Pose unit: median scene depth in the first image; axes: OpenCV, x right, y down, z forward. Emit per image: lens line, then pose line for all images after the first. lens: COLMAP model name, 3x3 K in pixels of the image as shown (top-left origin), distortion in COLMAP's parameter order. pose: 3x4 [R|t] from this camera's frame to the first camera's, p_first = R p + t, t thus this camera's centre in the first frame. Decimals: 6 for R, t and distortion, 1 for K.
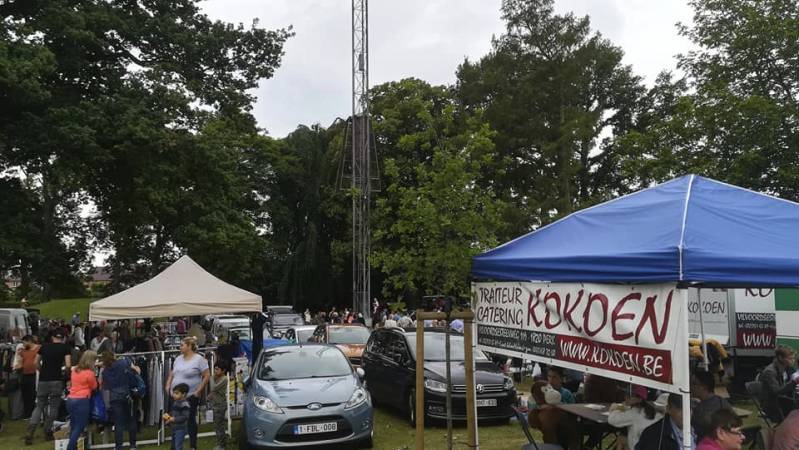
lens RADIAL K [[604.9, 0, 398.0], [0, 604.9, 226.5], [0, 0, 1]] dist [-0.003342, -0.016231]
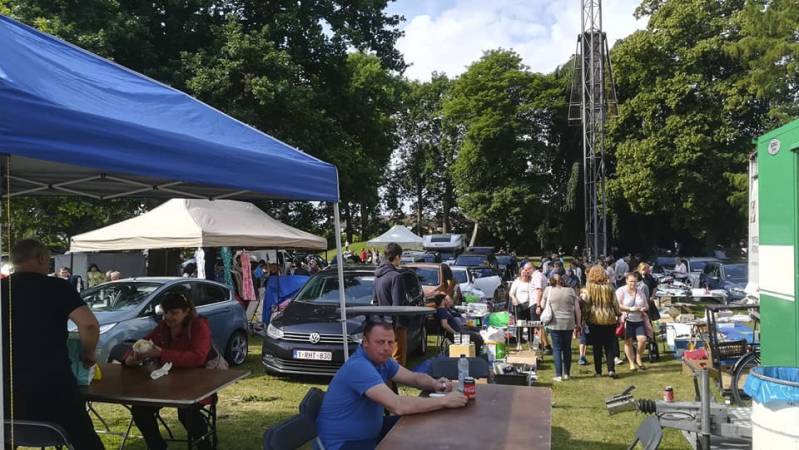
lens RADIAL K [[604.9, 0, 397.5], [0, 604.9, 224.2], [0, 0, 1]] dist [-0.003342, -0.016231]
pose [[0.809207, -0.005590, -0.587496, 0.163371], [0.052324, 0.996667, 0.062588, 0.017765], [0.585188, -0.081387, 0.806803, 0.083759]]
